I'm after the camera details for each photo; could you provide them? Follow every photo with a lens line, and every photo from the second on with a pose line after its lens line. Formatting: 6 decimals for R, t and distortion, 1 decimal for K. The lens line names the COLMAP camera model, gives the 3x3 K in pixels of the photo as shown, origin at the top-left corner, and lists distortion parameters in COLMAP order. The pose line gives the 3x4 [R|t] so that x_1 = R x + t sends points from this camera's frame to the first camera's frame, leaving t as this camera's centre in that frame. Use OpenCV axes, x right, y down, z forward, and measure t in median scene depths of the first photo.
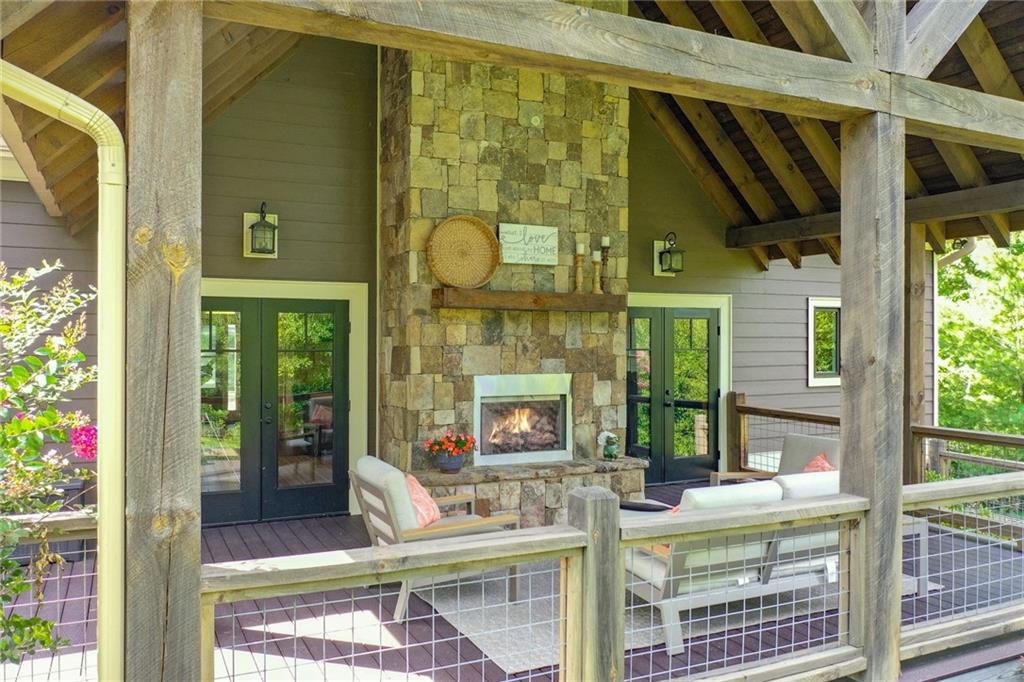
lens RADIAL K [[802.2, 0, 509.2], [0, 802.2, 337.6], [0, 0, 1]] dist [-0.013251, 0.006427]
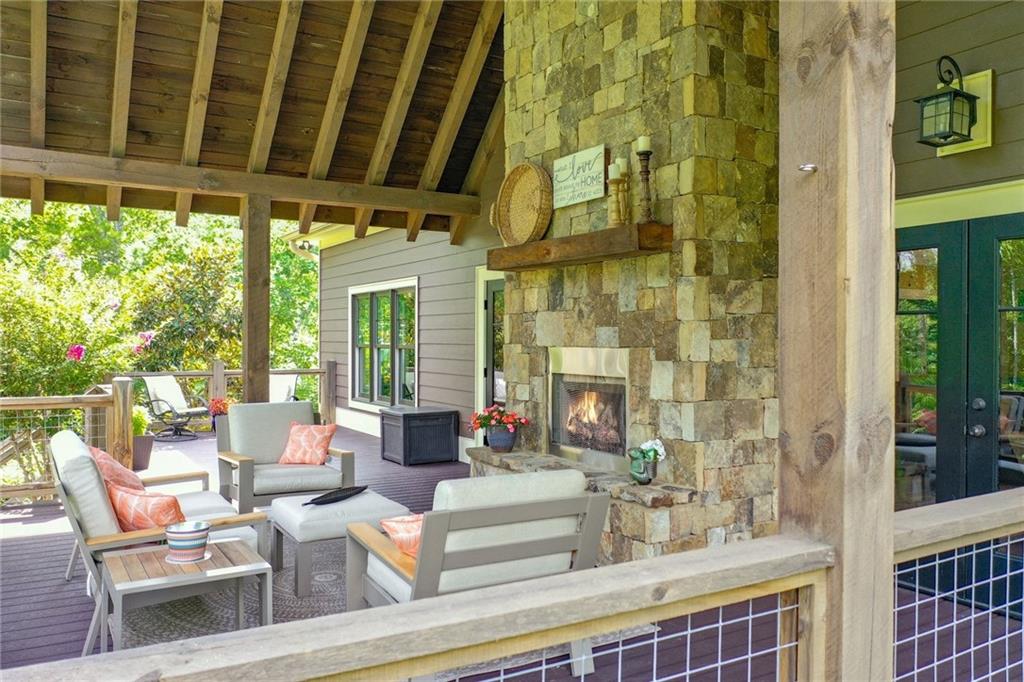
lens RADIAL K [[802.2, 0, 511.6], [0, 802.2, 343.4], [0, 0, 1]] dist [-0.013251, 0.006427]
pose [[0.088287, 0.005311, -0.996081, 0.773716], [0.003097, 0.999979, 0.005606, 0.037421], [0.996090, -0.003580, 0.088268, 0.857404]]
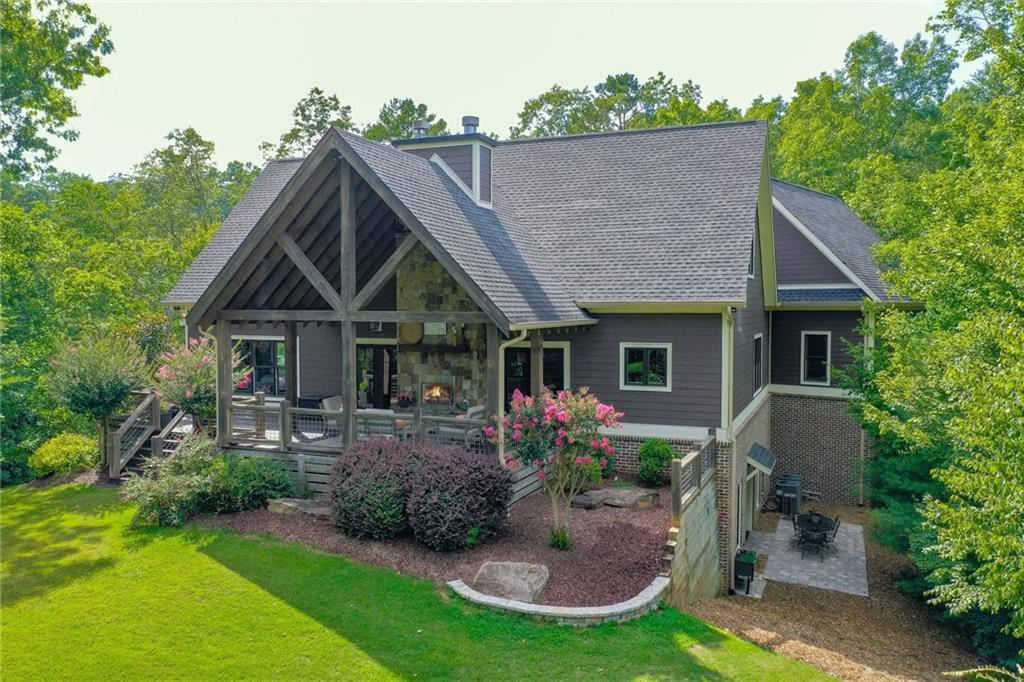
lens RADIAL K [[802.2, 0, 516.6], [0, 802.2, 345.6], [0, 0, 1]] dist [-0.013251, 0.006427]
pose [[0.677575, 0.033504, -0.734690, 2.164999], [0.002553, 0.998849, 0.047904, -0.180792], [0.735449, -0.034334, 0.676709, -0.617736]]
